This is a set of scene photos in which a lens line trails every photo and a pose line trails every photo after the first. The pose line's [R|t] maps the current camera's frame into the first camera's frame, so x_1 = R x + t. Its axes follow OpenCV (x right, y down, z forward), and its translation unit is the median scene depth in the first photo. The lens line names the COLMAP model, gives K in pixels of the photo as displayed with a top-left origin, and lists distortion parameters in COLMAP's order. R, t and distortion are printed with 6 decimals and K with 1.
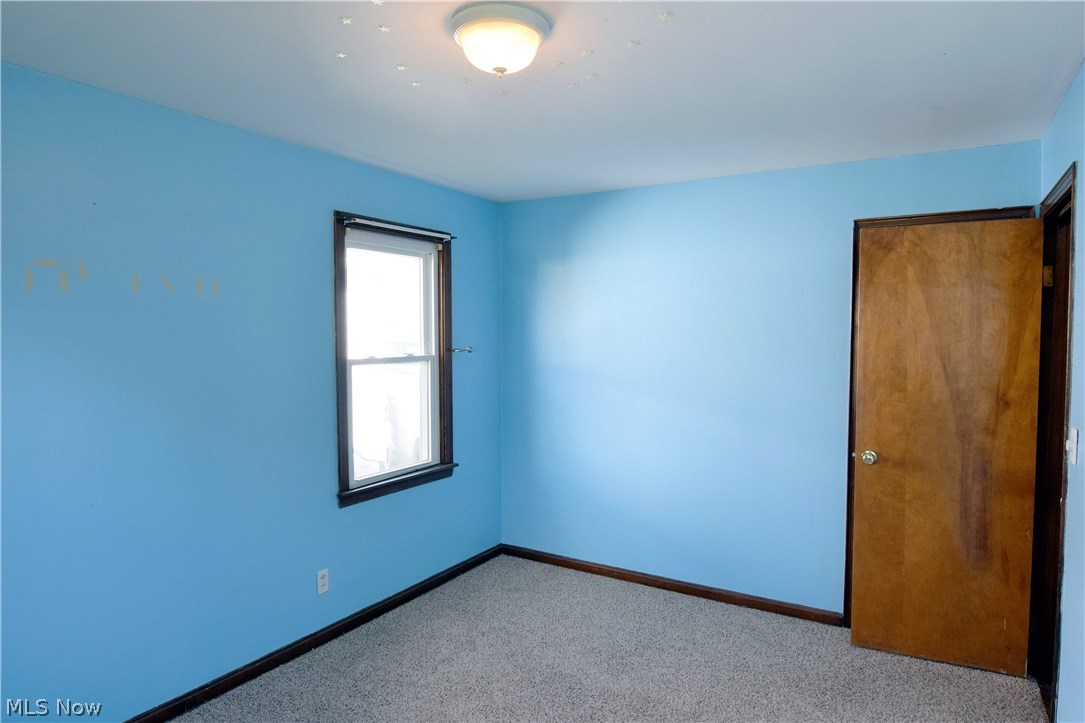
lens RADIAL K [[659.4, 0, 537.3], [0, 659.4, 361.8], [0, 0, 1]] dist [-0.013232, -0.005061]
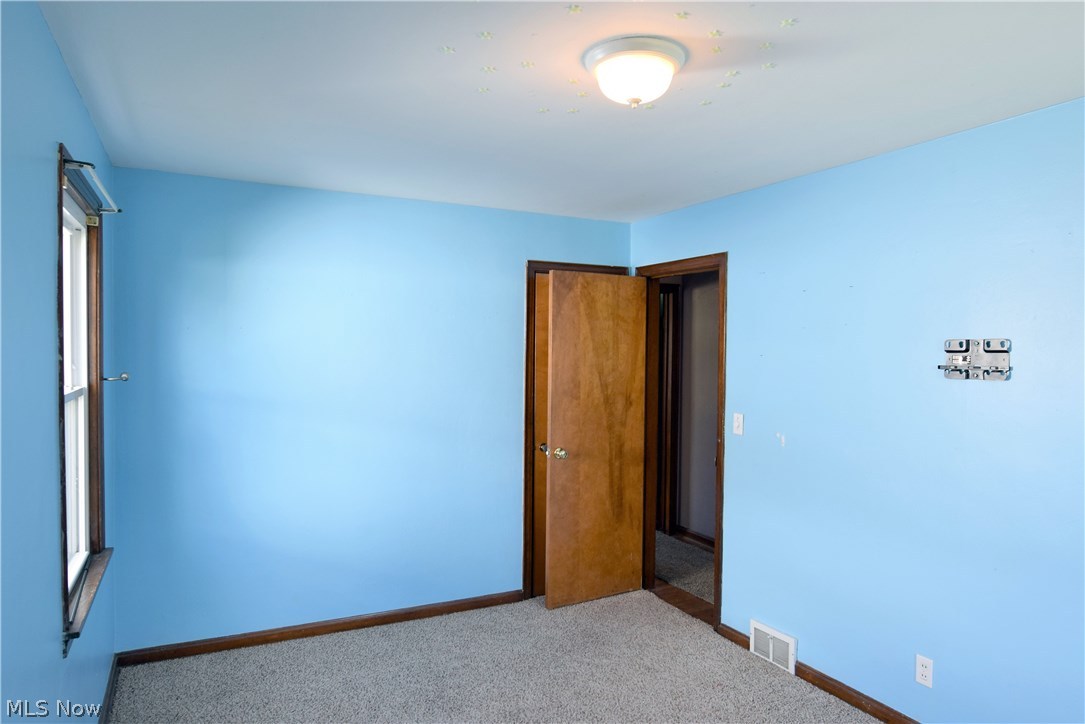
lens RADIAL K [[659.4, 0, 537.3], [0, 659.4, 362.3], [0, 0, 1]] dist [-0.013232, -0.005061]
pose [[0.537602, -0.013461, 0.843092, -0.598568], [0.029766, 0.999552, -0.003022, -0.026176], [-0.842673, 0.026720, 0.537762, 0.372528]]
